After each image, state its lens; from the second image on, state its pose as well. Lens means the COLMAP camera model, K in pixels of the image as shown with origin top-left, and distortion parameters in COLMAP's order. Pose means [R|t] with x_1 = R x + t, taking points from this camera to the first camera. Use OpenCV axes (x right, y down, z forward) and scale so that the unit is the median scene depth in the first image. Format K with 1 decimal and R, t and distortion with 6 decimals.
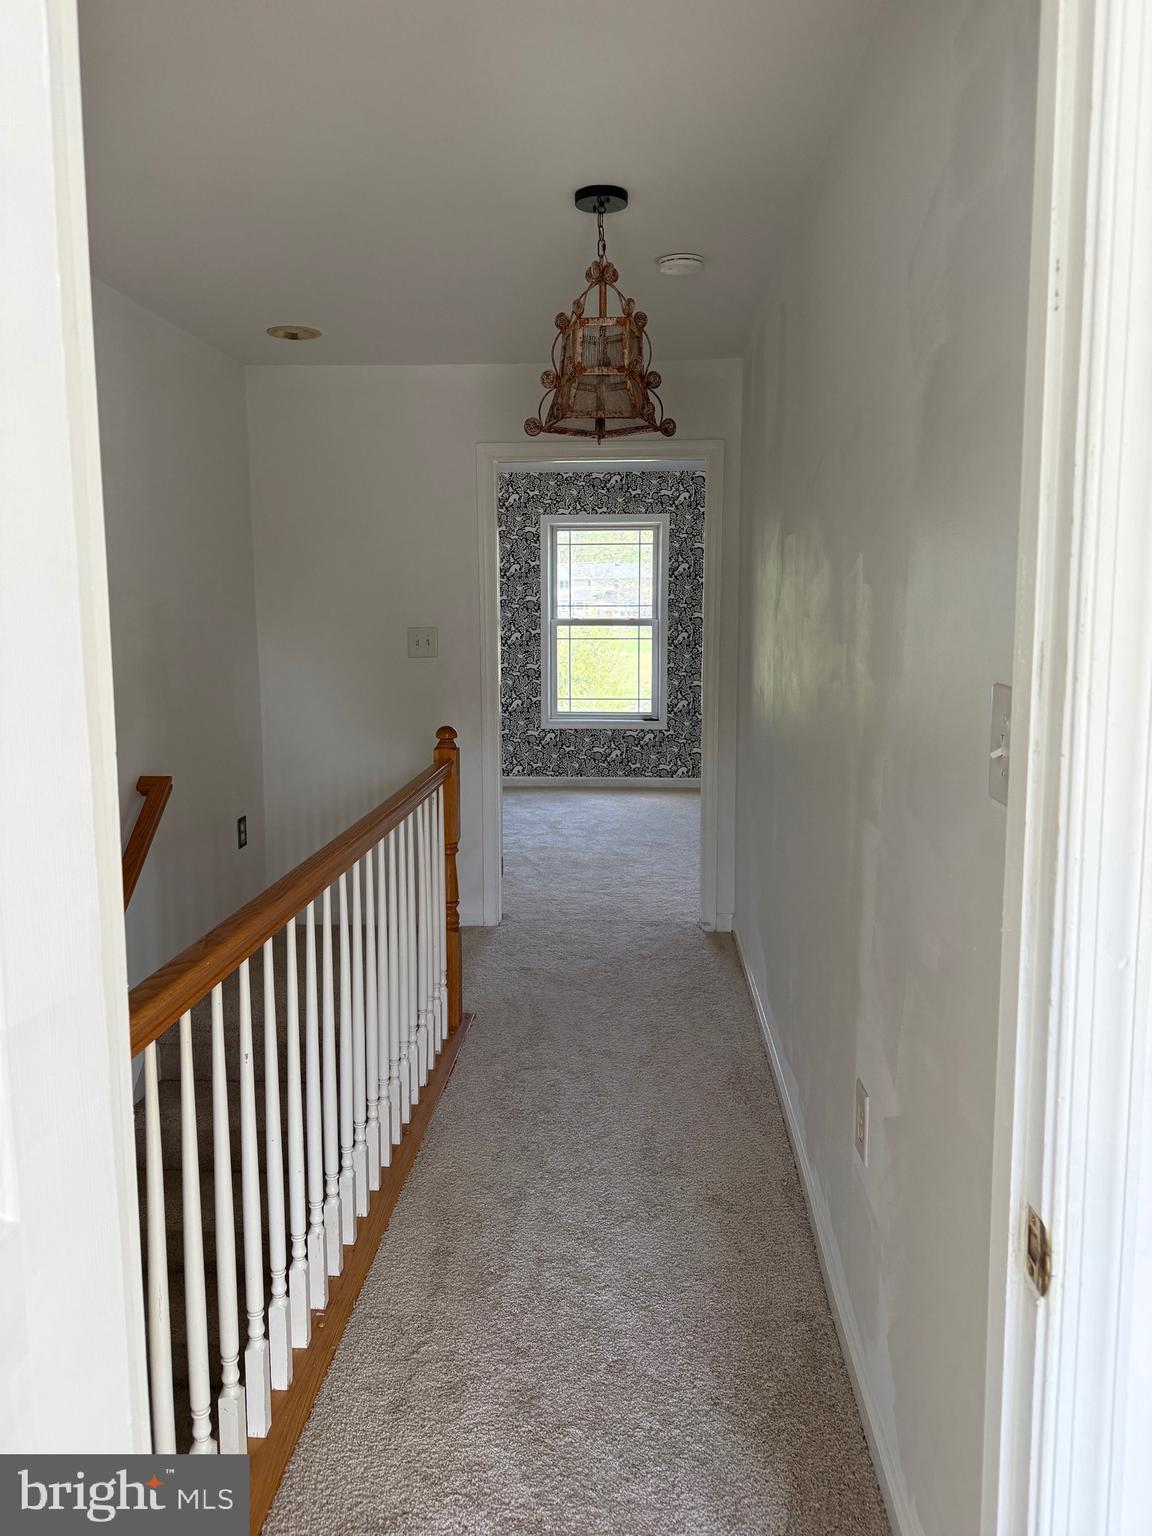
lens RADIAL K [[1089.2, 0, 576.0], [0, 1089.2, 768.0], [0, 0, 1]] dist [0.040247, -0.035402]
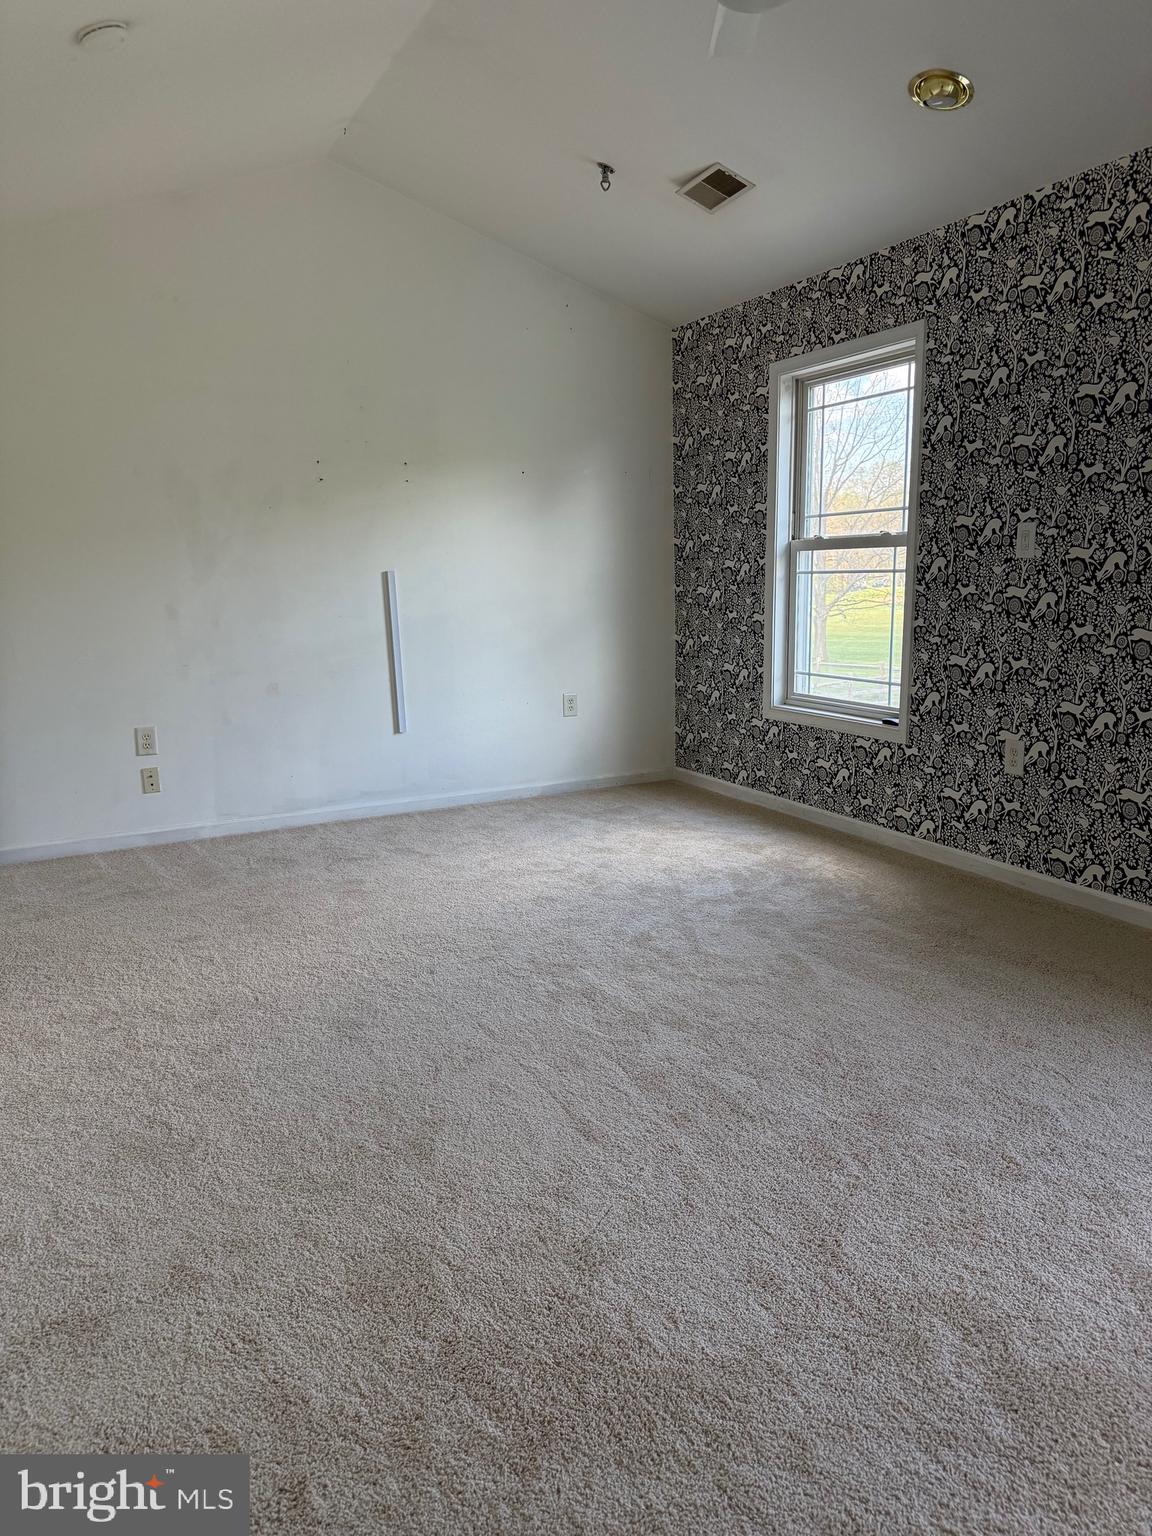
lens RADIAL K [[1089.2, 0, 576.0], [0, 1089.2, 768.0], [0, 0, 1]] dist [0.040247, -0.035402]
pose [[0.521336, 0.146852, -0.840621, 0.445471], [-0.073930, 0.989150, 0.126949, -0.079260], [0.850143, -0.004036, 0.526536, 0.581603]]
